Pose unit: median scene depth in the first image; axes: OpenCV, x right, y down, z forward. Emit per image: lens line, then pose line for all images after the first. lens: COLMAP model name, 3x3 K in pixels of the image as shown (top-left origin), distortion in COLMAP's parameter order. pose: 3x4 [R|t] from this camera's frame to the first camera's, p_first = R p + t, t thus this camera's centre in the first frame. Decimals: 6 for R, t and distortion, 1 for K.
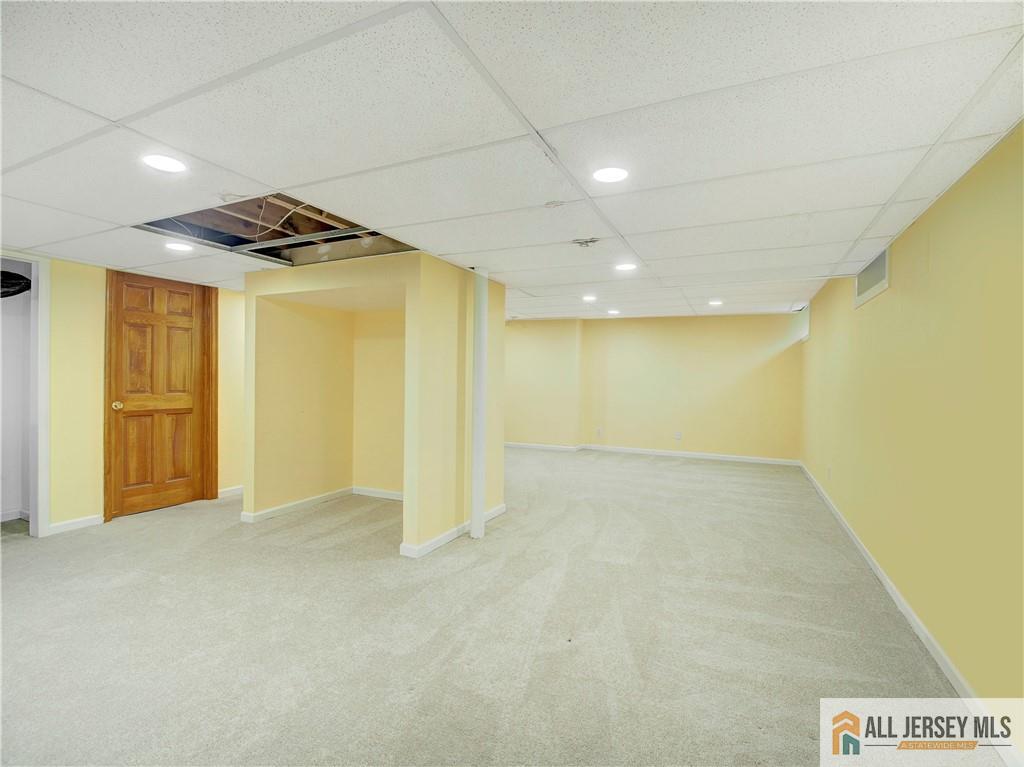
lens RADIAL K [[482.0, 0, 512.0], [0, 482.0, 383.5], [0, 0, 1]] dist [-0.001744, -0.000478]
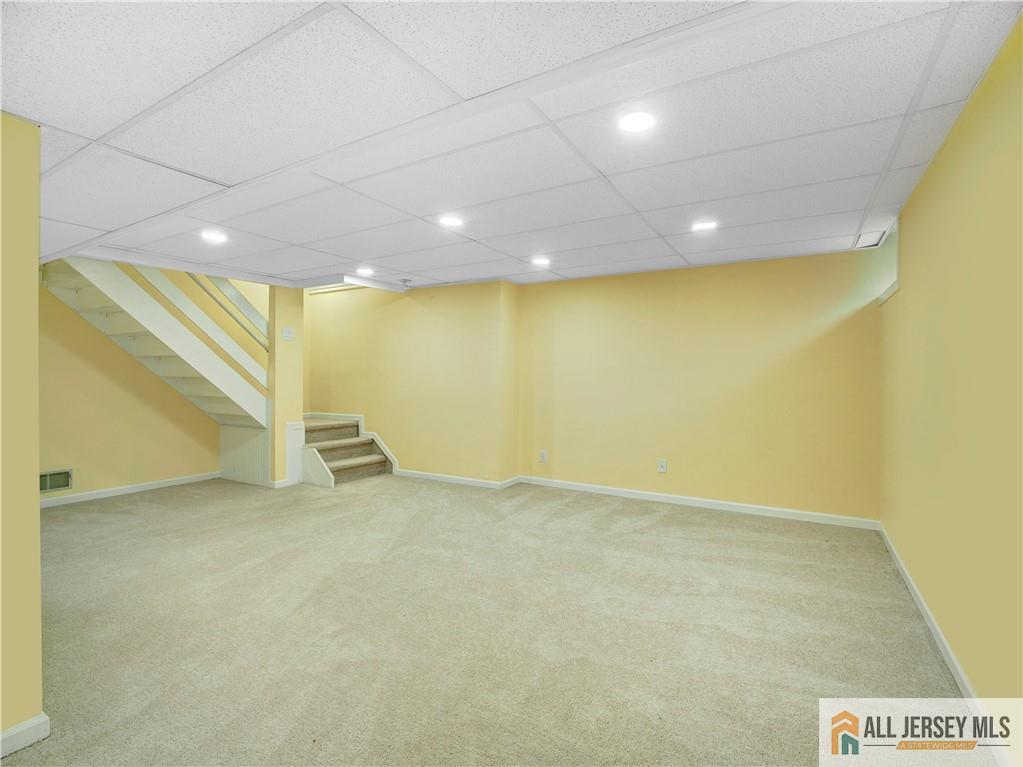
lens RADIAL K [[485.1, 0, 513.7], [0, 485.1, 378.0], [0, 0, 1]] dist [-0.001407, -0.000182]
pose [[0.996605, -0.008256, -0.081915, 0.223724], [0.007731, 0.999948, -0.006715, -0.000859], [0.081966, 0.006059, 0.996617, 0.402283]]
